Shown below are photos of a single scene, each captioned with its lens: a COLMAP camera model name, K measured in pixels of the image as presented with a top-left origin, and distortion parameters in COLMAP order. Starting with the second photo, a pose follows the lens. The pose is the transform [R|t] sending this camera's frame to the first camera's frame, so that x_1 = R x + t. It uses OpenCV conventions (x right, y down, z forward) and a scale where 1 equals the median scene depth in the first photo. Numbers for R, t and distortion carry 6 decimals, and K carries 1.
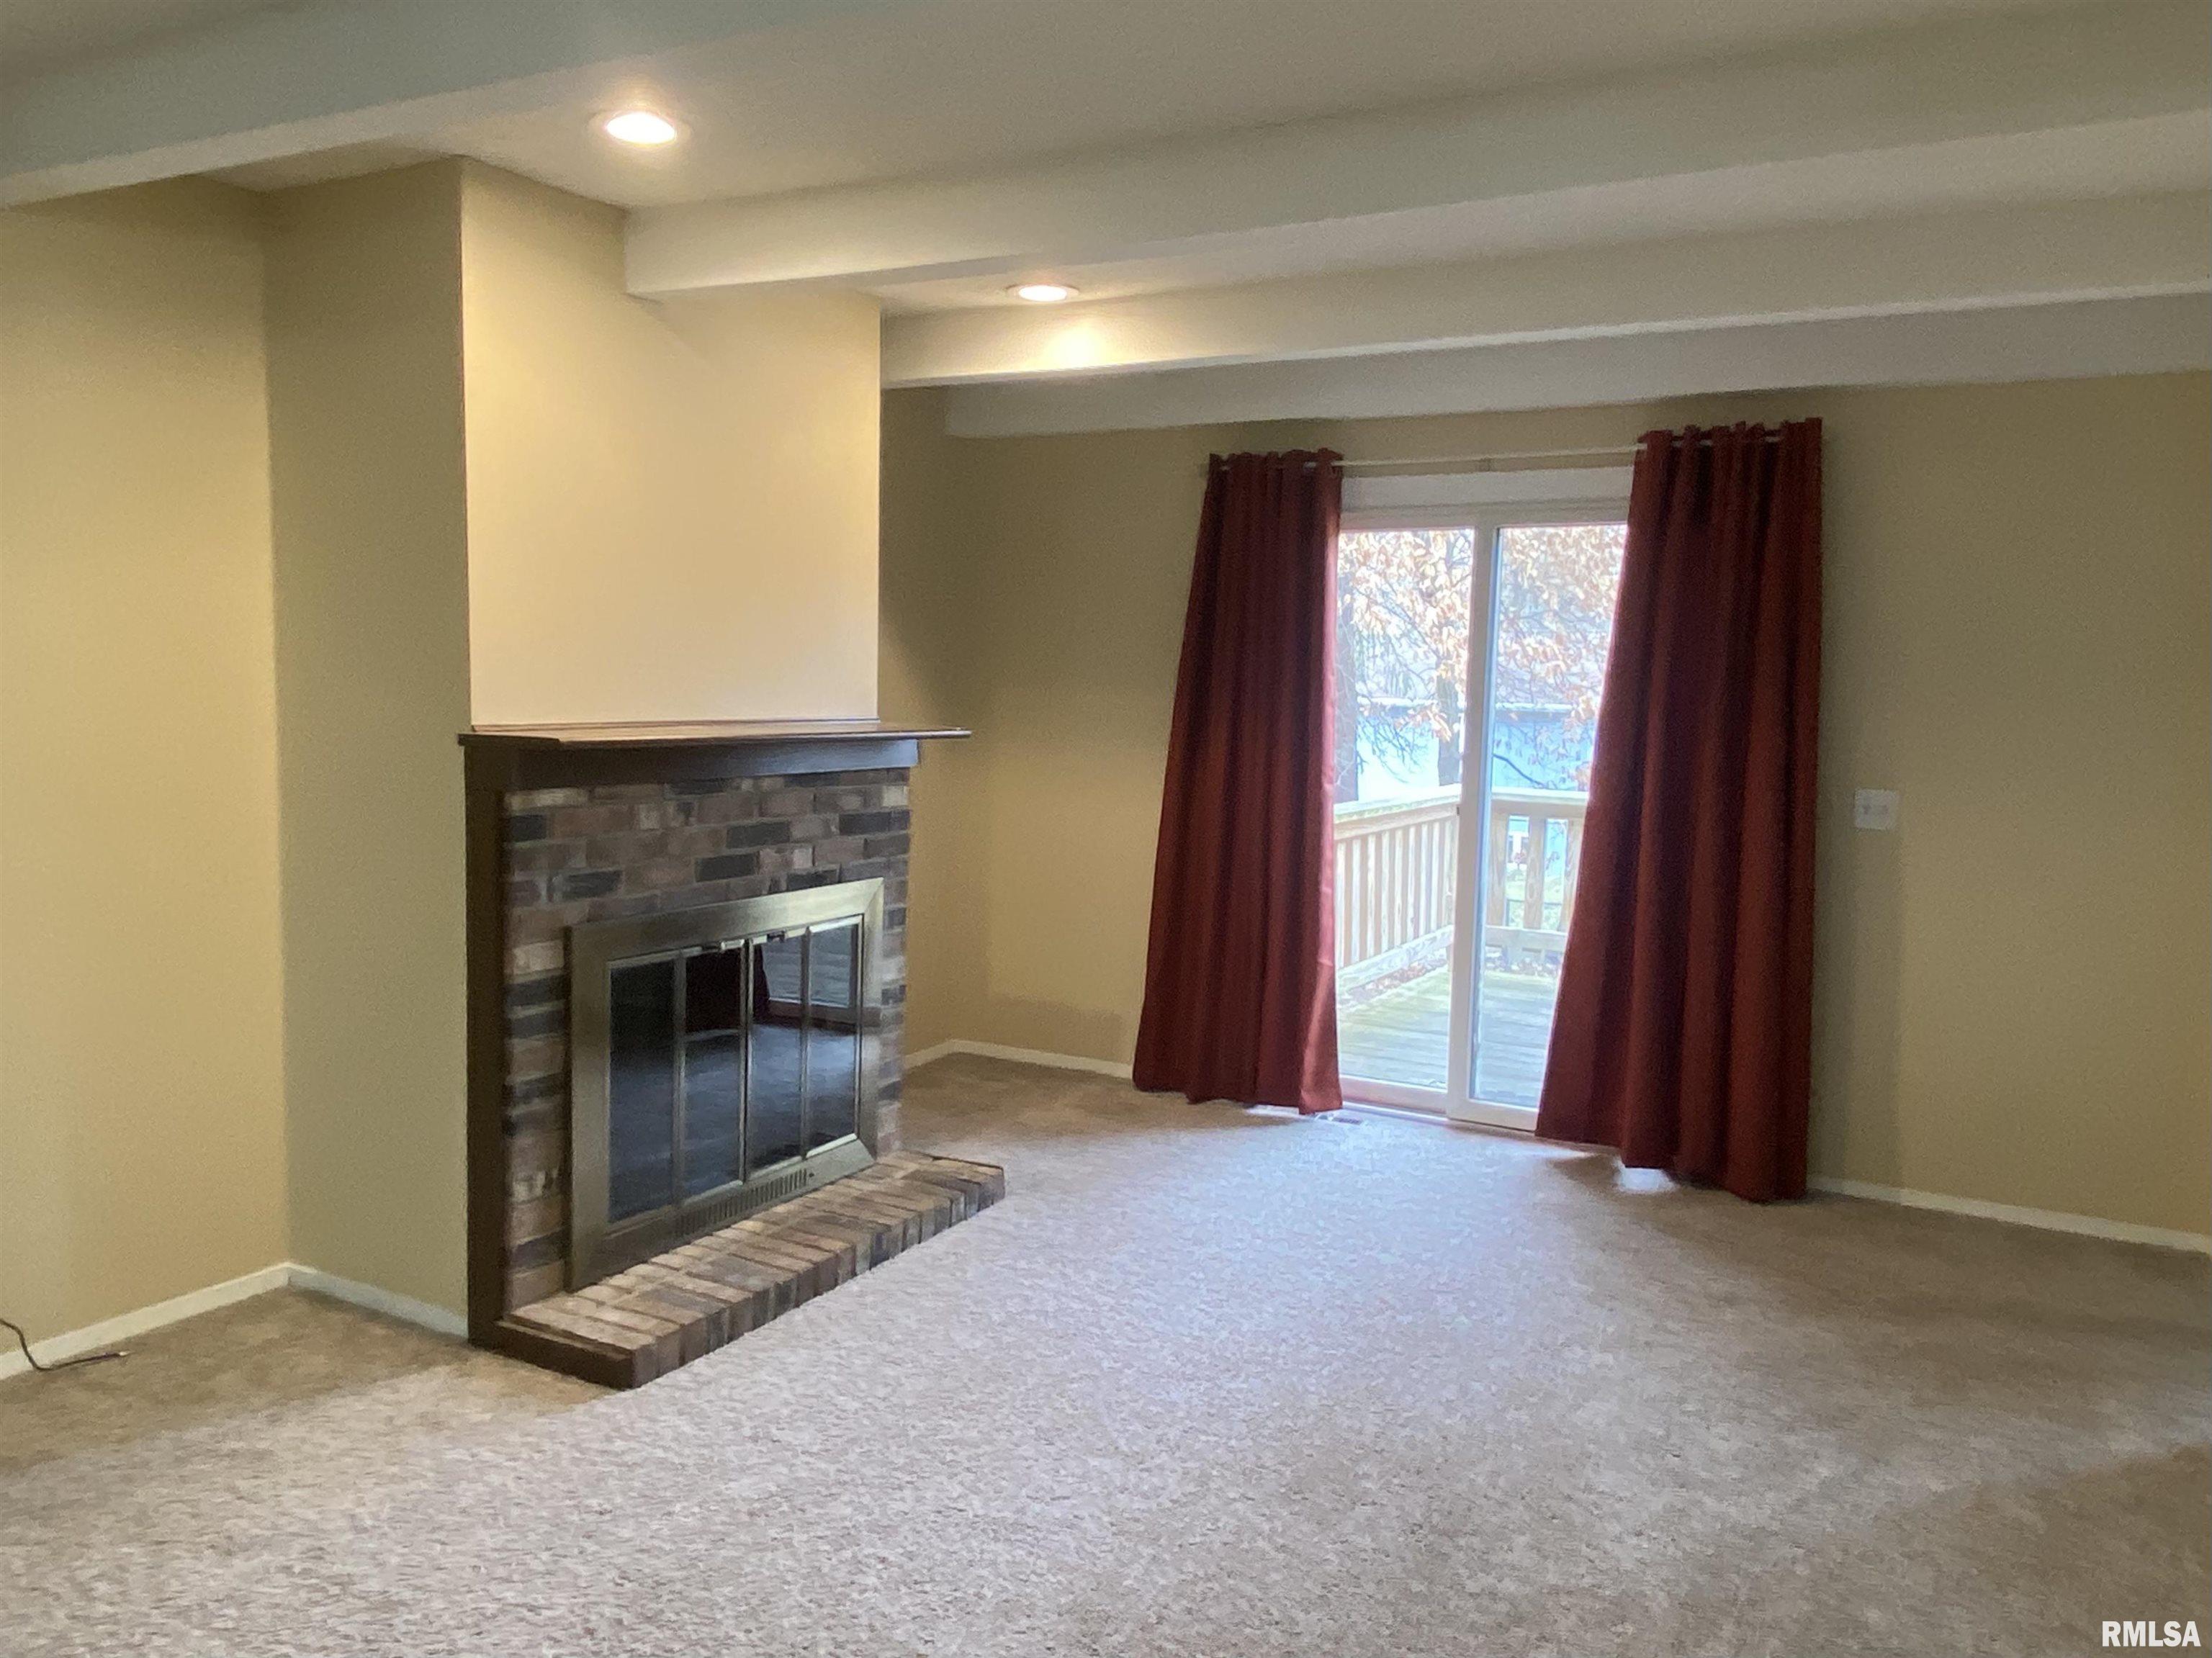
lens RADIAL K [[1615.7, 0, 1106.0], [0, 1615.7, 829.0], [0, 0, 1]] dist [-0.003507, -0.001904]
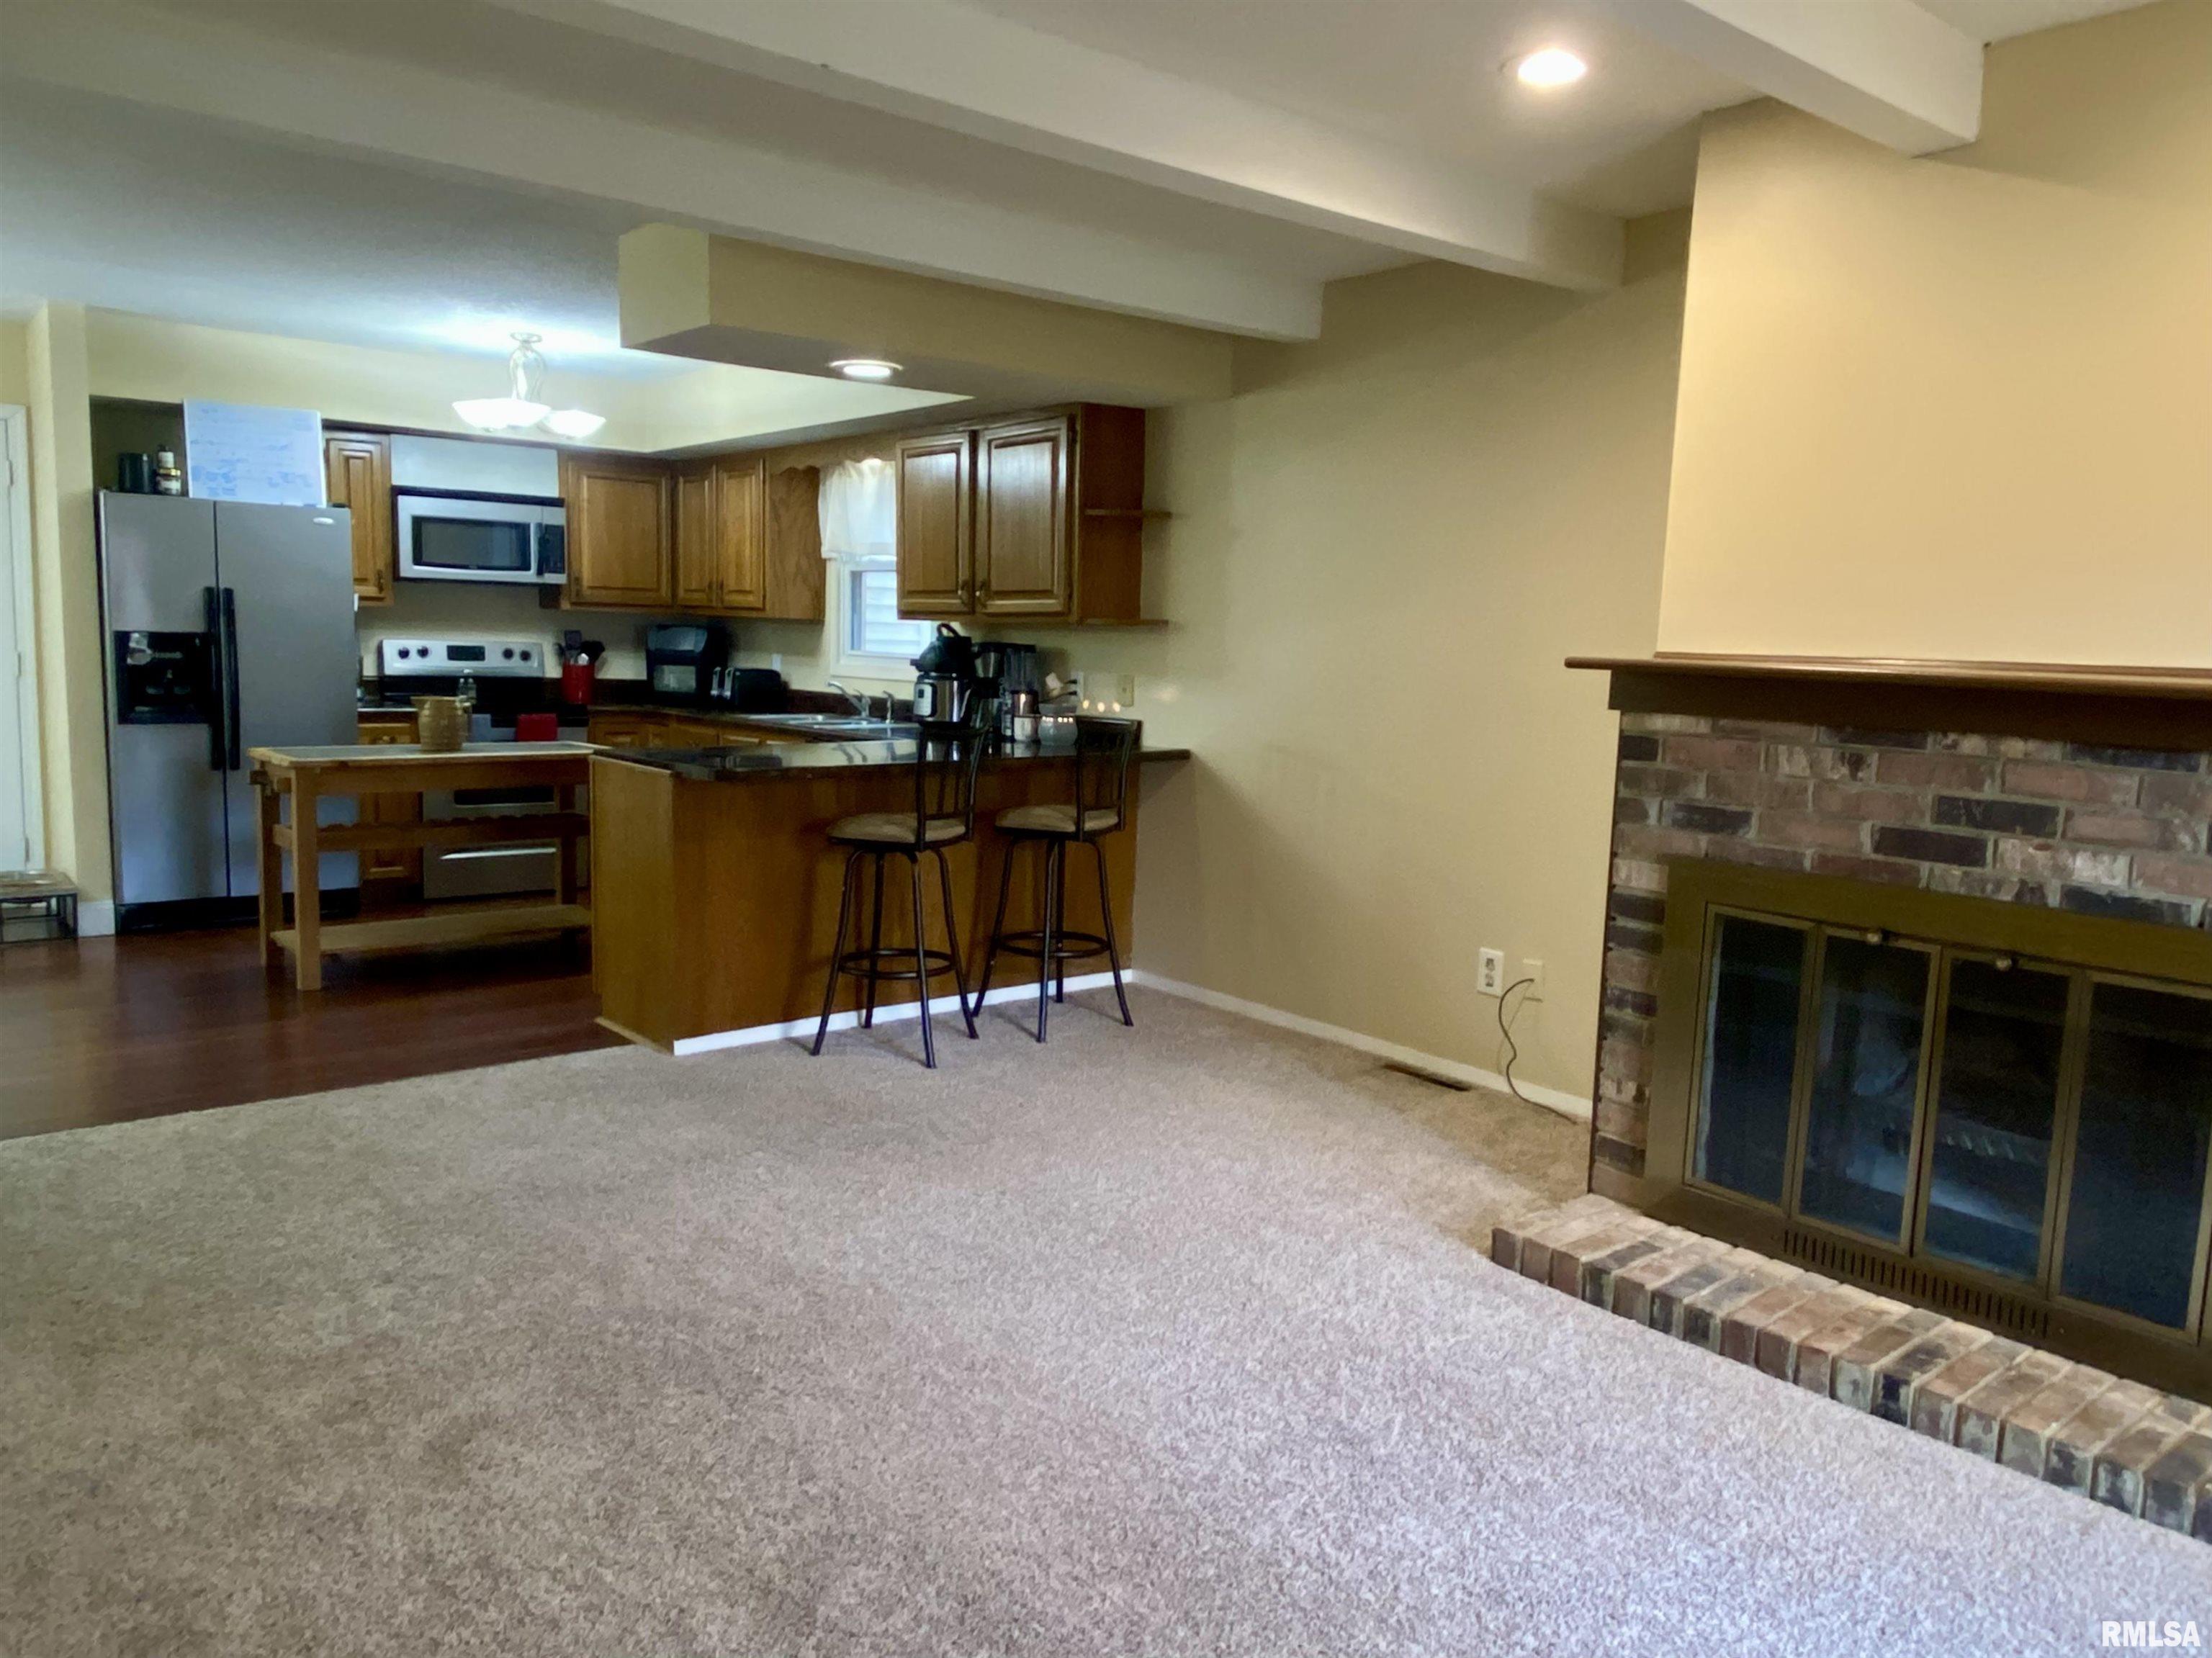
lens RADIAL K [[1512.5, 0, 1106.0], [0, 1512.5, 829.0], [0, 0, 1]] dist [0.004272, 0.001848]
pose [[-0.361301, 0.079965, -0.929014, 0.639613], [-0.129551, 0.982348, 0.134939, -0.034535], [0.923406, 0.169109, -0.344563, 0.953612]]
